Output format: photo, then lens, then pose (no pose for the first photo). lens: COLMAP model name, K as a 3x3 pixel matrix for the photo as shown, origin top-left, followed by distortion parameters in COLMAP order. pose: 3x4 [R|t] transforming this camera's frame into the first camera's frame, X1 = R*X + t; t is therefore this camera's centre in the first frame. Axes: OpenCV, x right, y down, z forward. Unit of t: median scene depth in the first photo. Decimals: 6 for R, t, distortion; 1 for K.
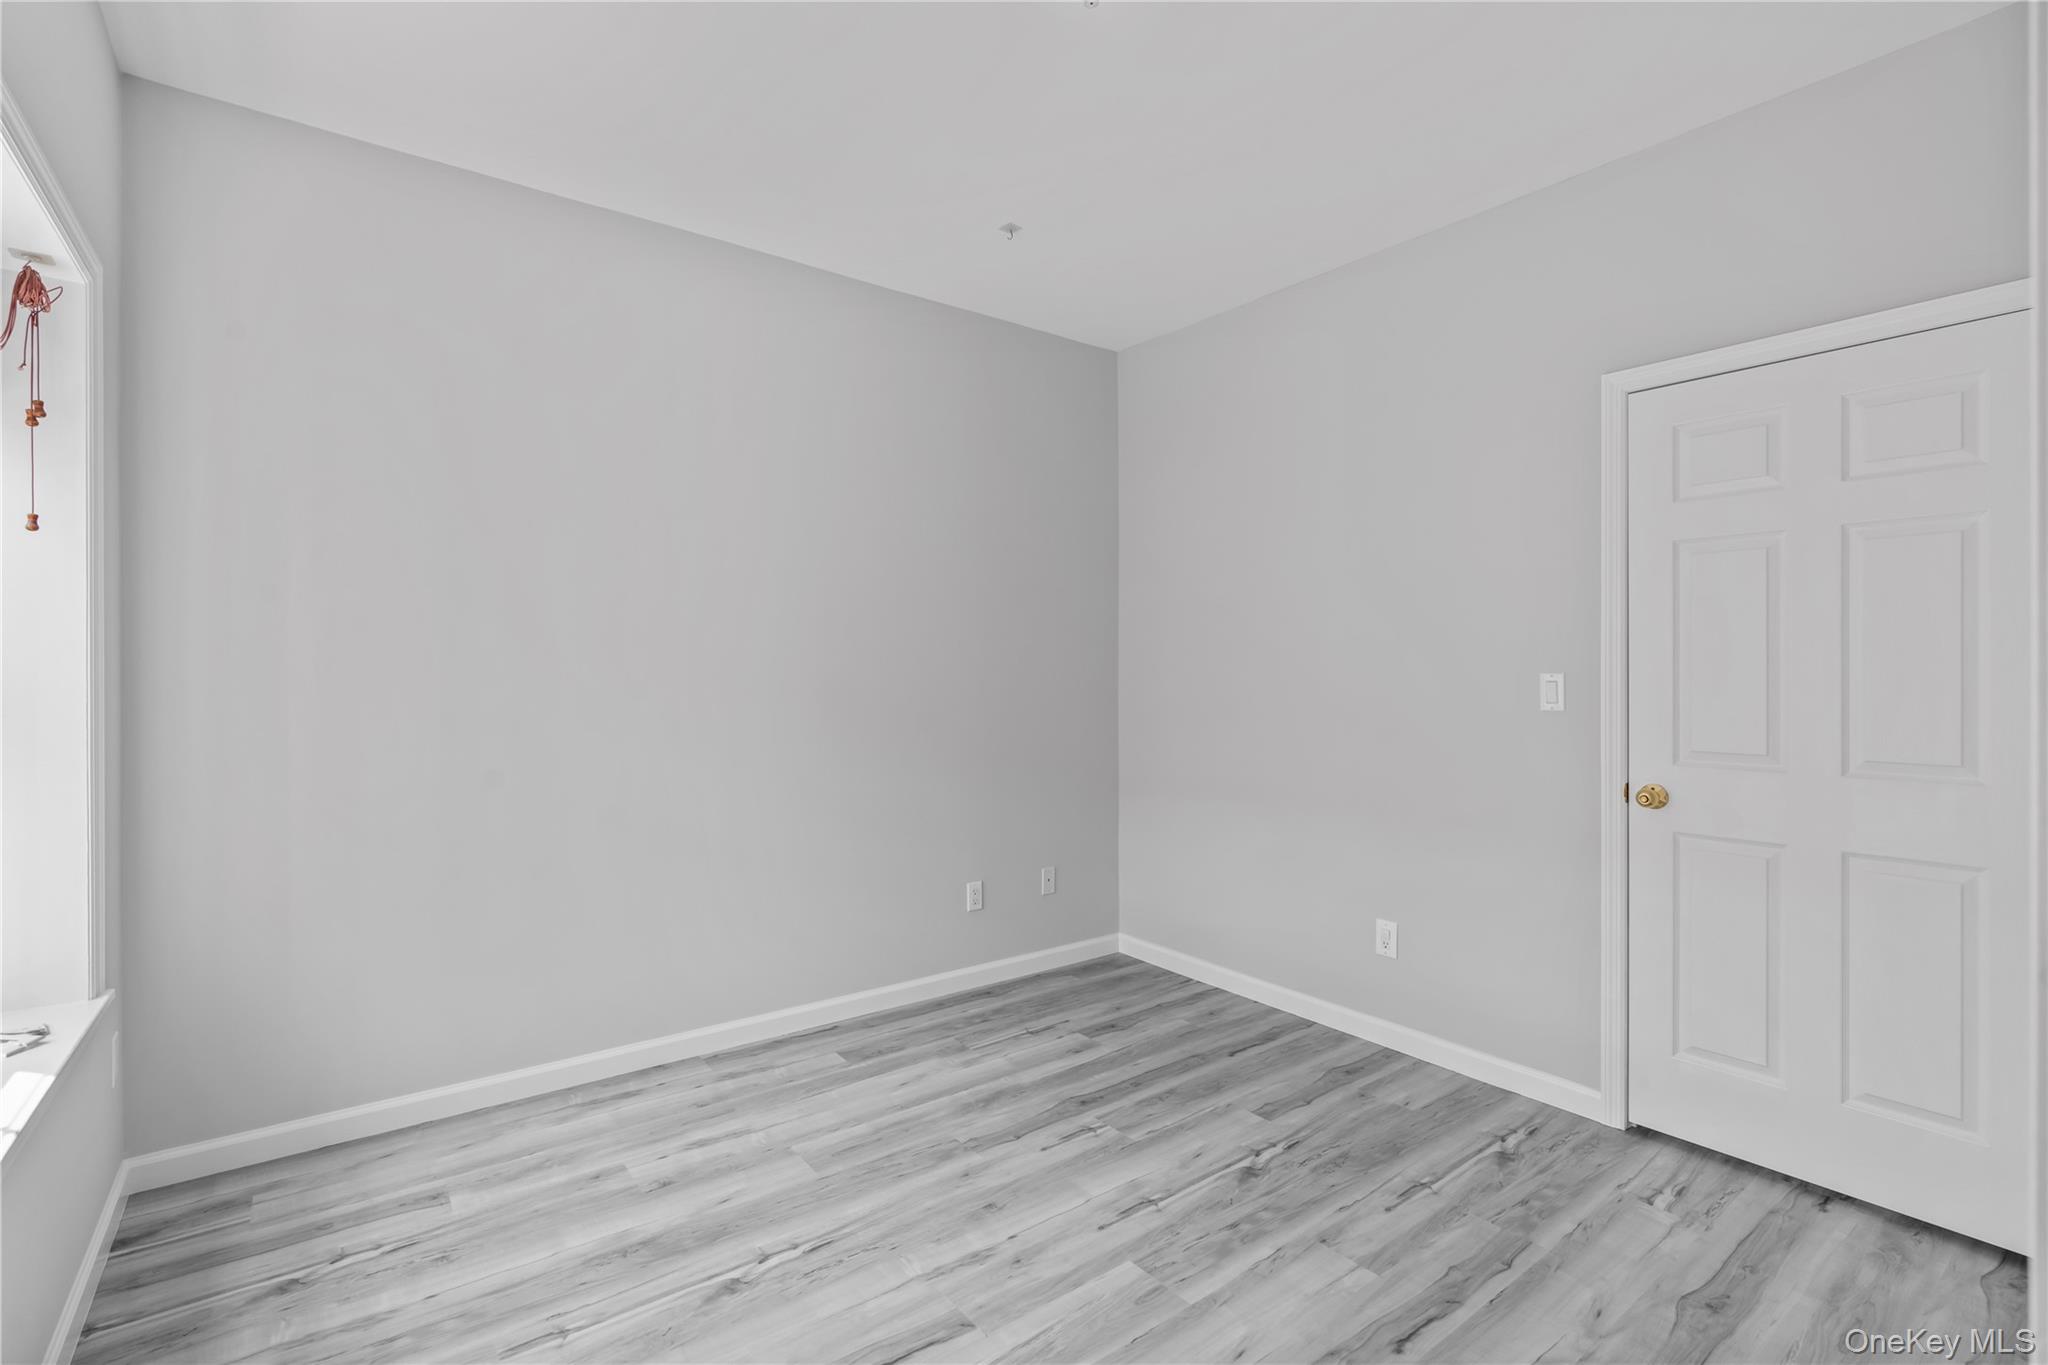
lens RADIAL K [[929.1, 0, 1015.1], [0, 929.1, 678.7], [0, 0, 1]] dist [-0.009686, 0.003605]
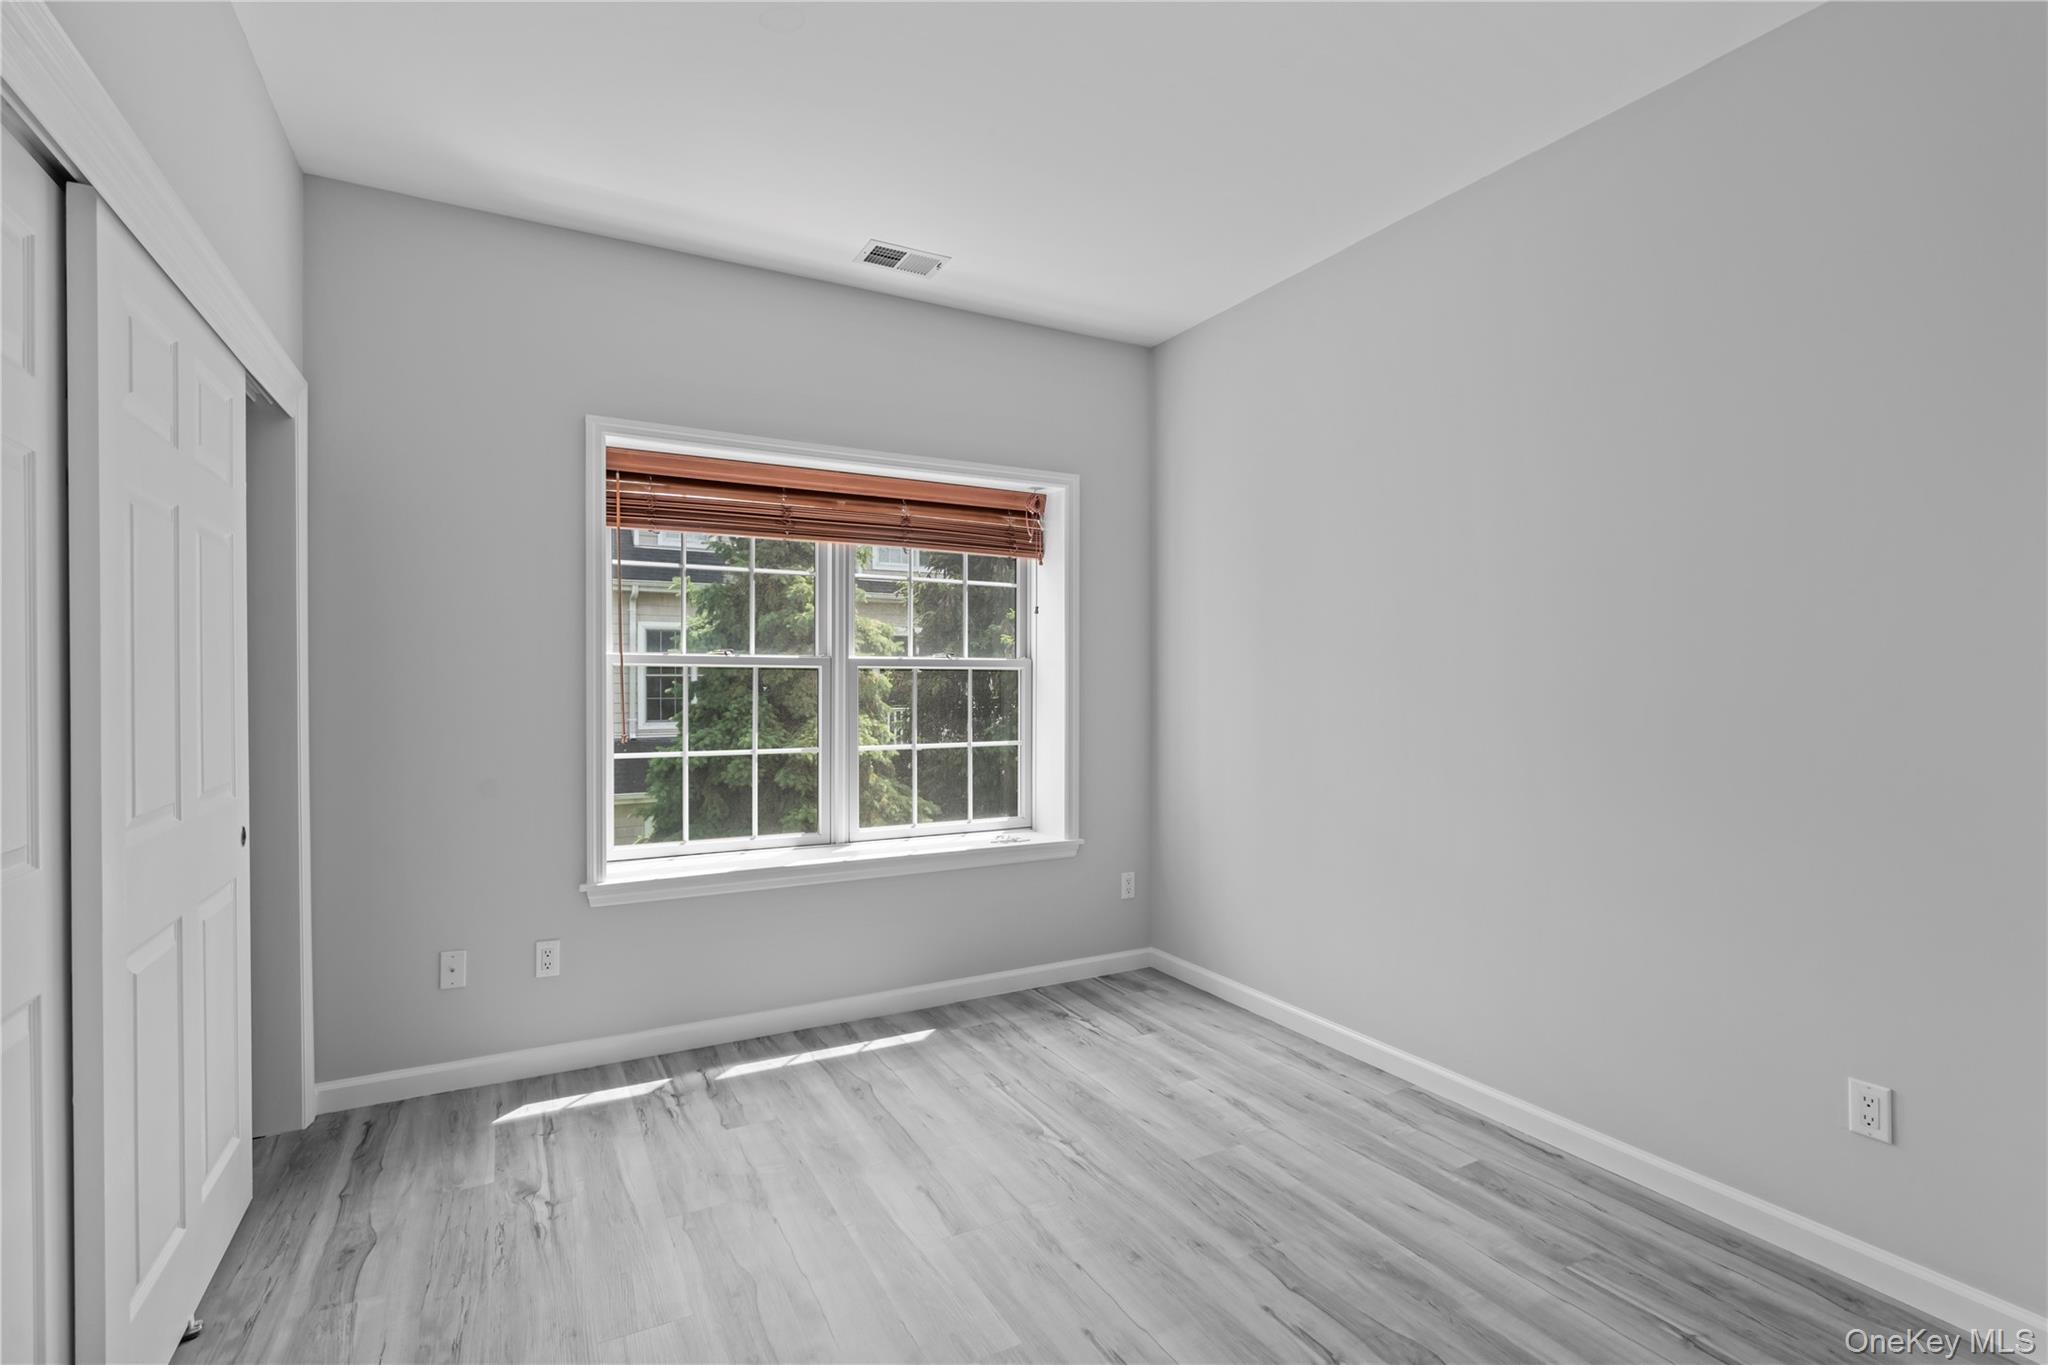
lens RADIAL K [[929.1, 0, 1020.0], [0, 929.1, 685.1], [0, 0, 1]] dist [-0.009686, 0.003605]
pose [[-0.138116, 0.003420, -0.990410, 0.806820], [-0.009677, 0.999942, 0.004803, -0.002538], [0.990369, 0.010248, -0.138075, 0.902772]]
